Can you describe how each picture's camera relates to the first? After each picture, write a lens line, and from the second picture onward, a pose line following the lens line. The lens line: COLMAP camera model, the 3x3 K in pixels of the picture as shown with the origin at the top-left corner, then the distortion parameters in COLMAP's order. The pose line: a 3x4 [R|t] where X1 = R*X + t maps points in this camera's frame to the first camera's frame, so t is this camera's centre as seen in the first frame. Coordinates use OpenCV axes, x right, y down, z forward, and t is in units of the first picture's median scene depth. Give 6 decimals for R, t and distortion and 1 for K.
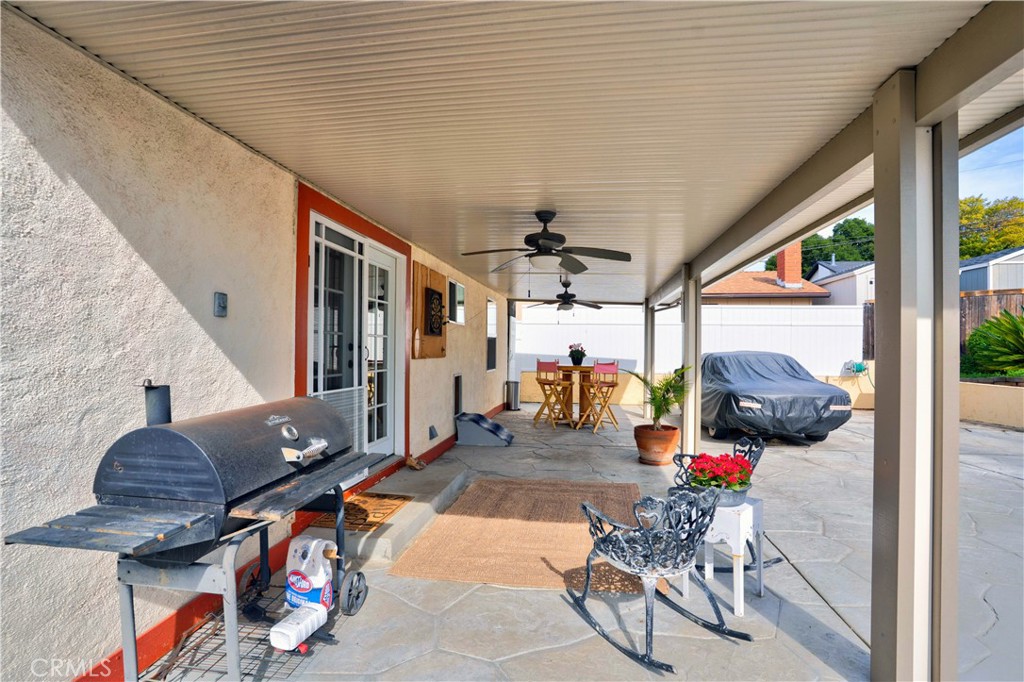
lens RADIAL K [[506.7, 0, 506.9], [0, 506.7, 339.9], [0, 0, 1]] dist [-0.077034, 0.032821]
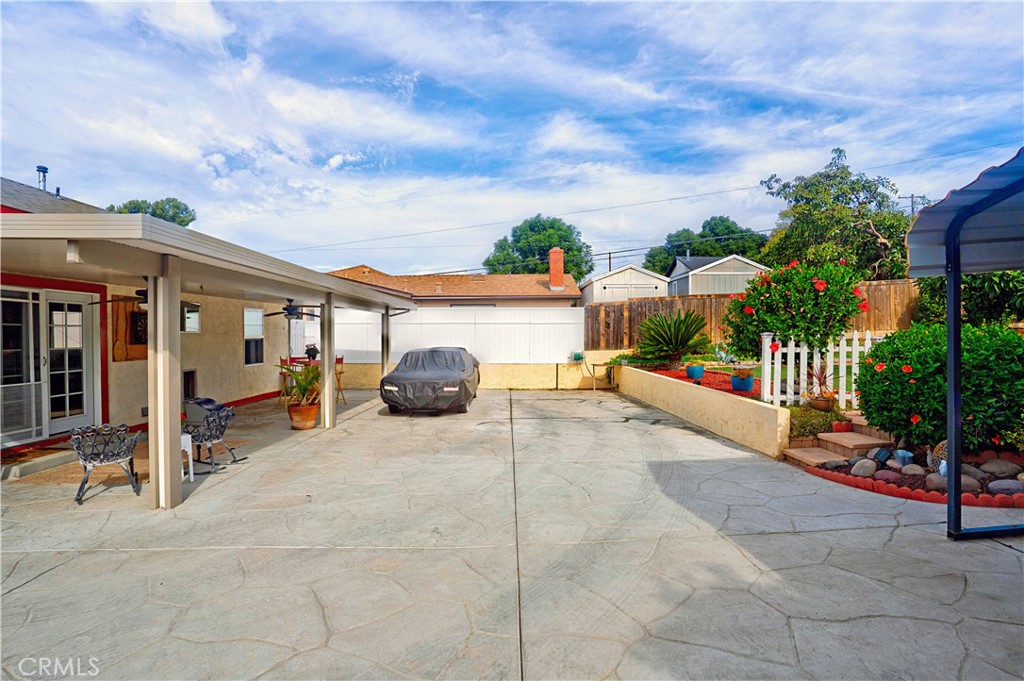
lens RADIAL K [[506.7, 0, 506.9], [0, 506.7, 339.4], [0, 0, 1]] dist [-0.077034, 0.032821]
pose [[0.989944, -0.011531, 0.140986, 0.627807], [0.007490, 0.999547, 0.029159, -0.050114], [-0.141258, -0.027810, 0.989582, -0.481309]]
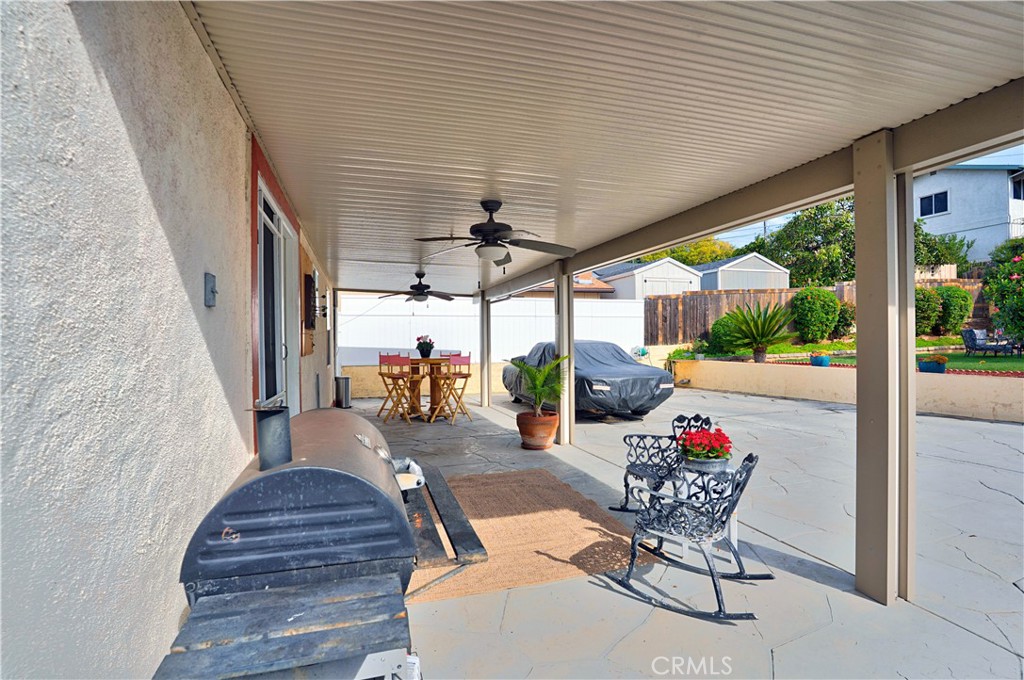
lens RADIAL K [[506.7, 0, 506.9], [0, 506.7, 338.9], [0, 0, 1]] dist [-0.077034, 0.032821]
pose [[0.899702, -0.017905, 0.436137, -0.205612], [0.011024, 0.999772, 0.018303, -0.003435], [-0.436365, -0.011660, 0.899694, 0.066529]]
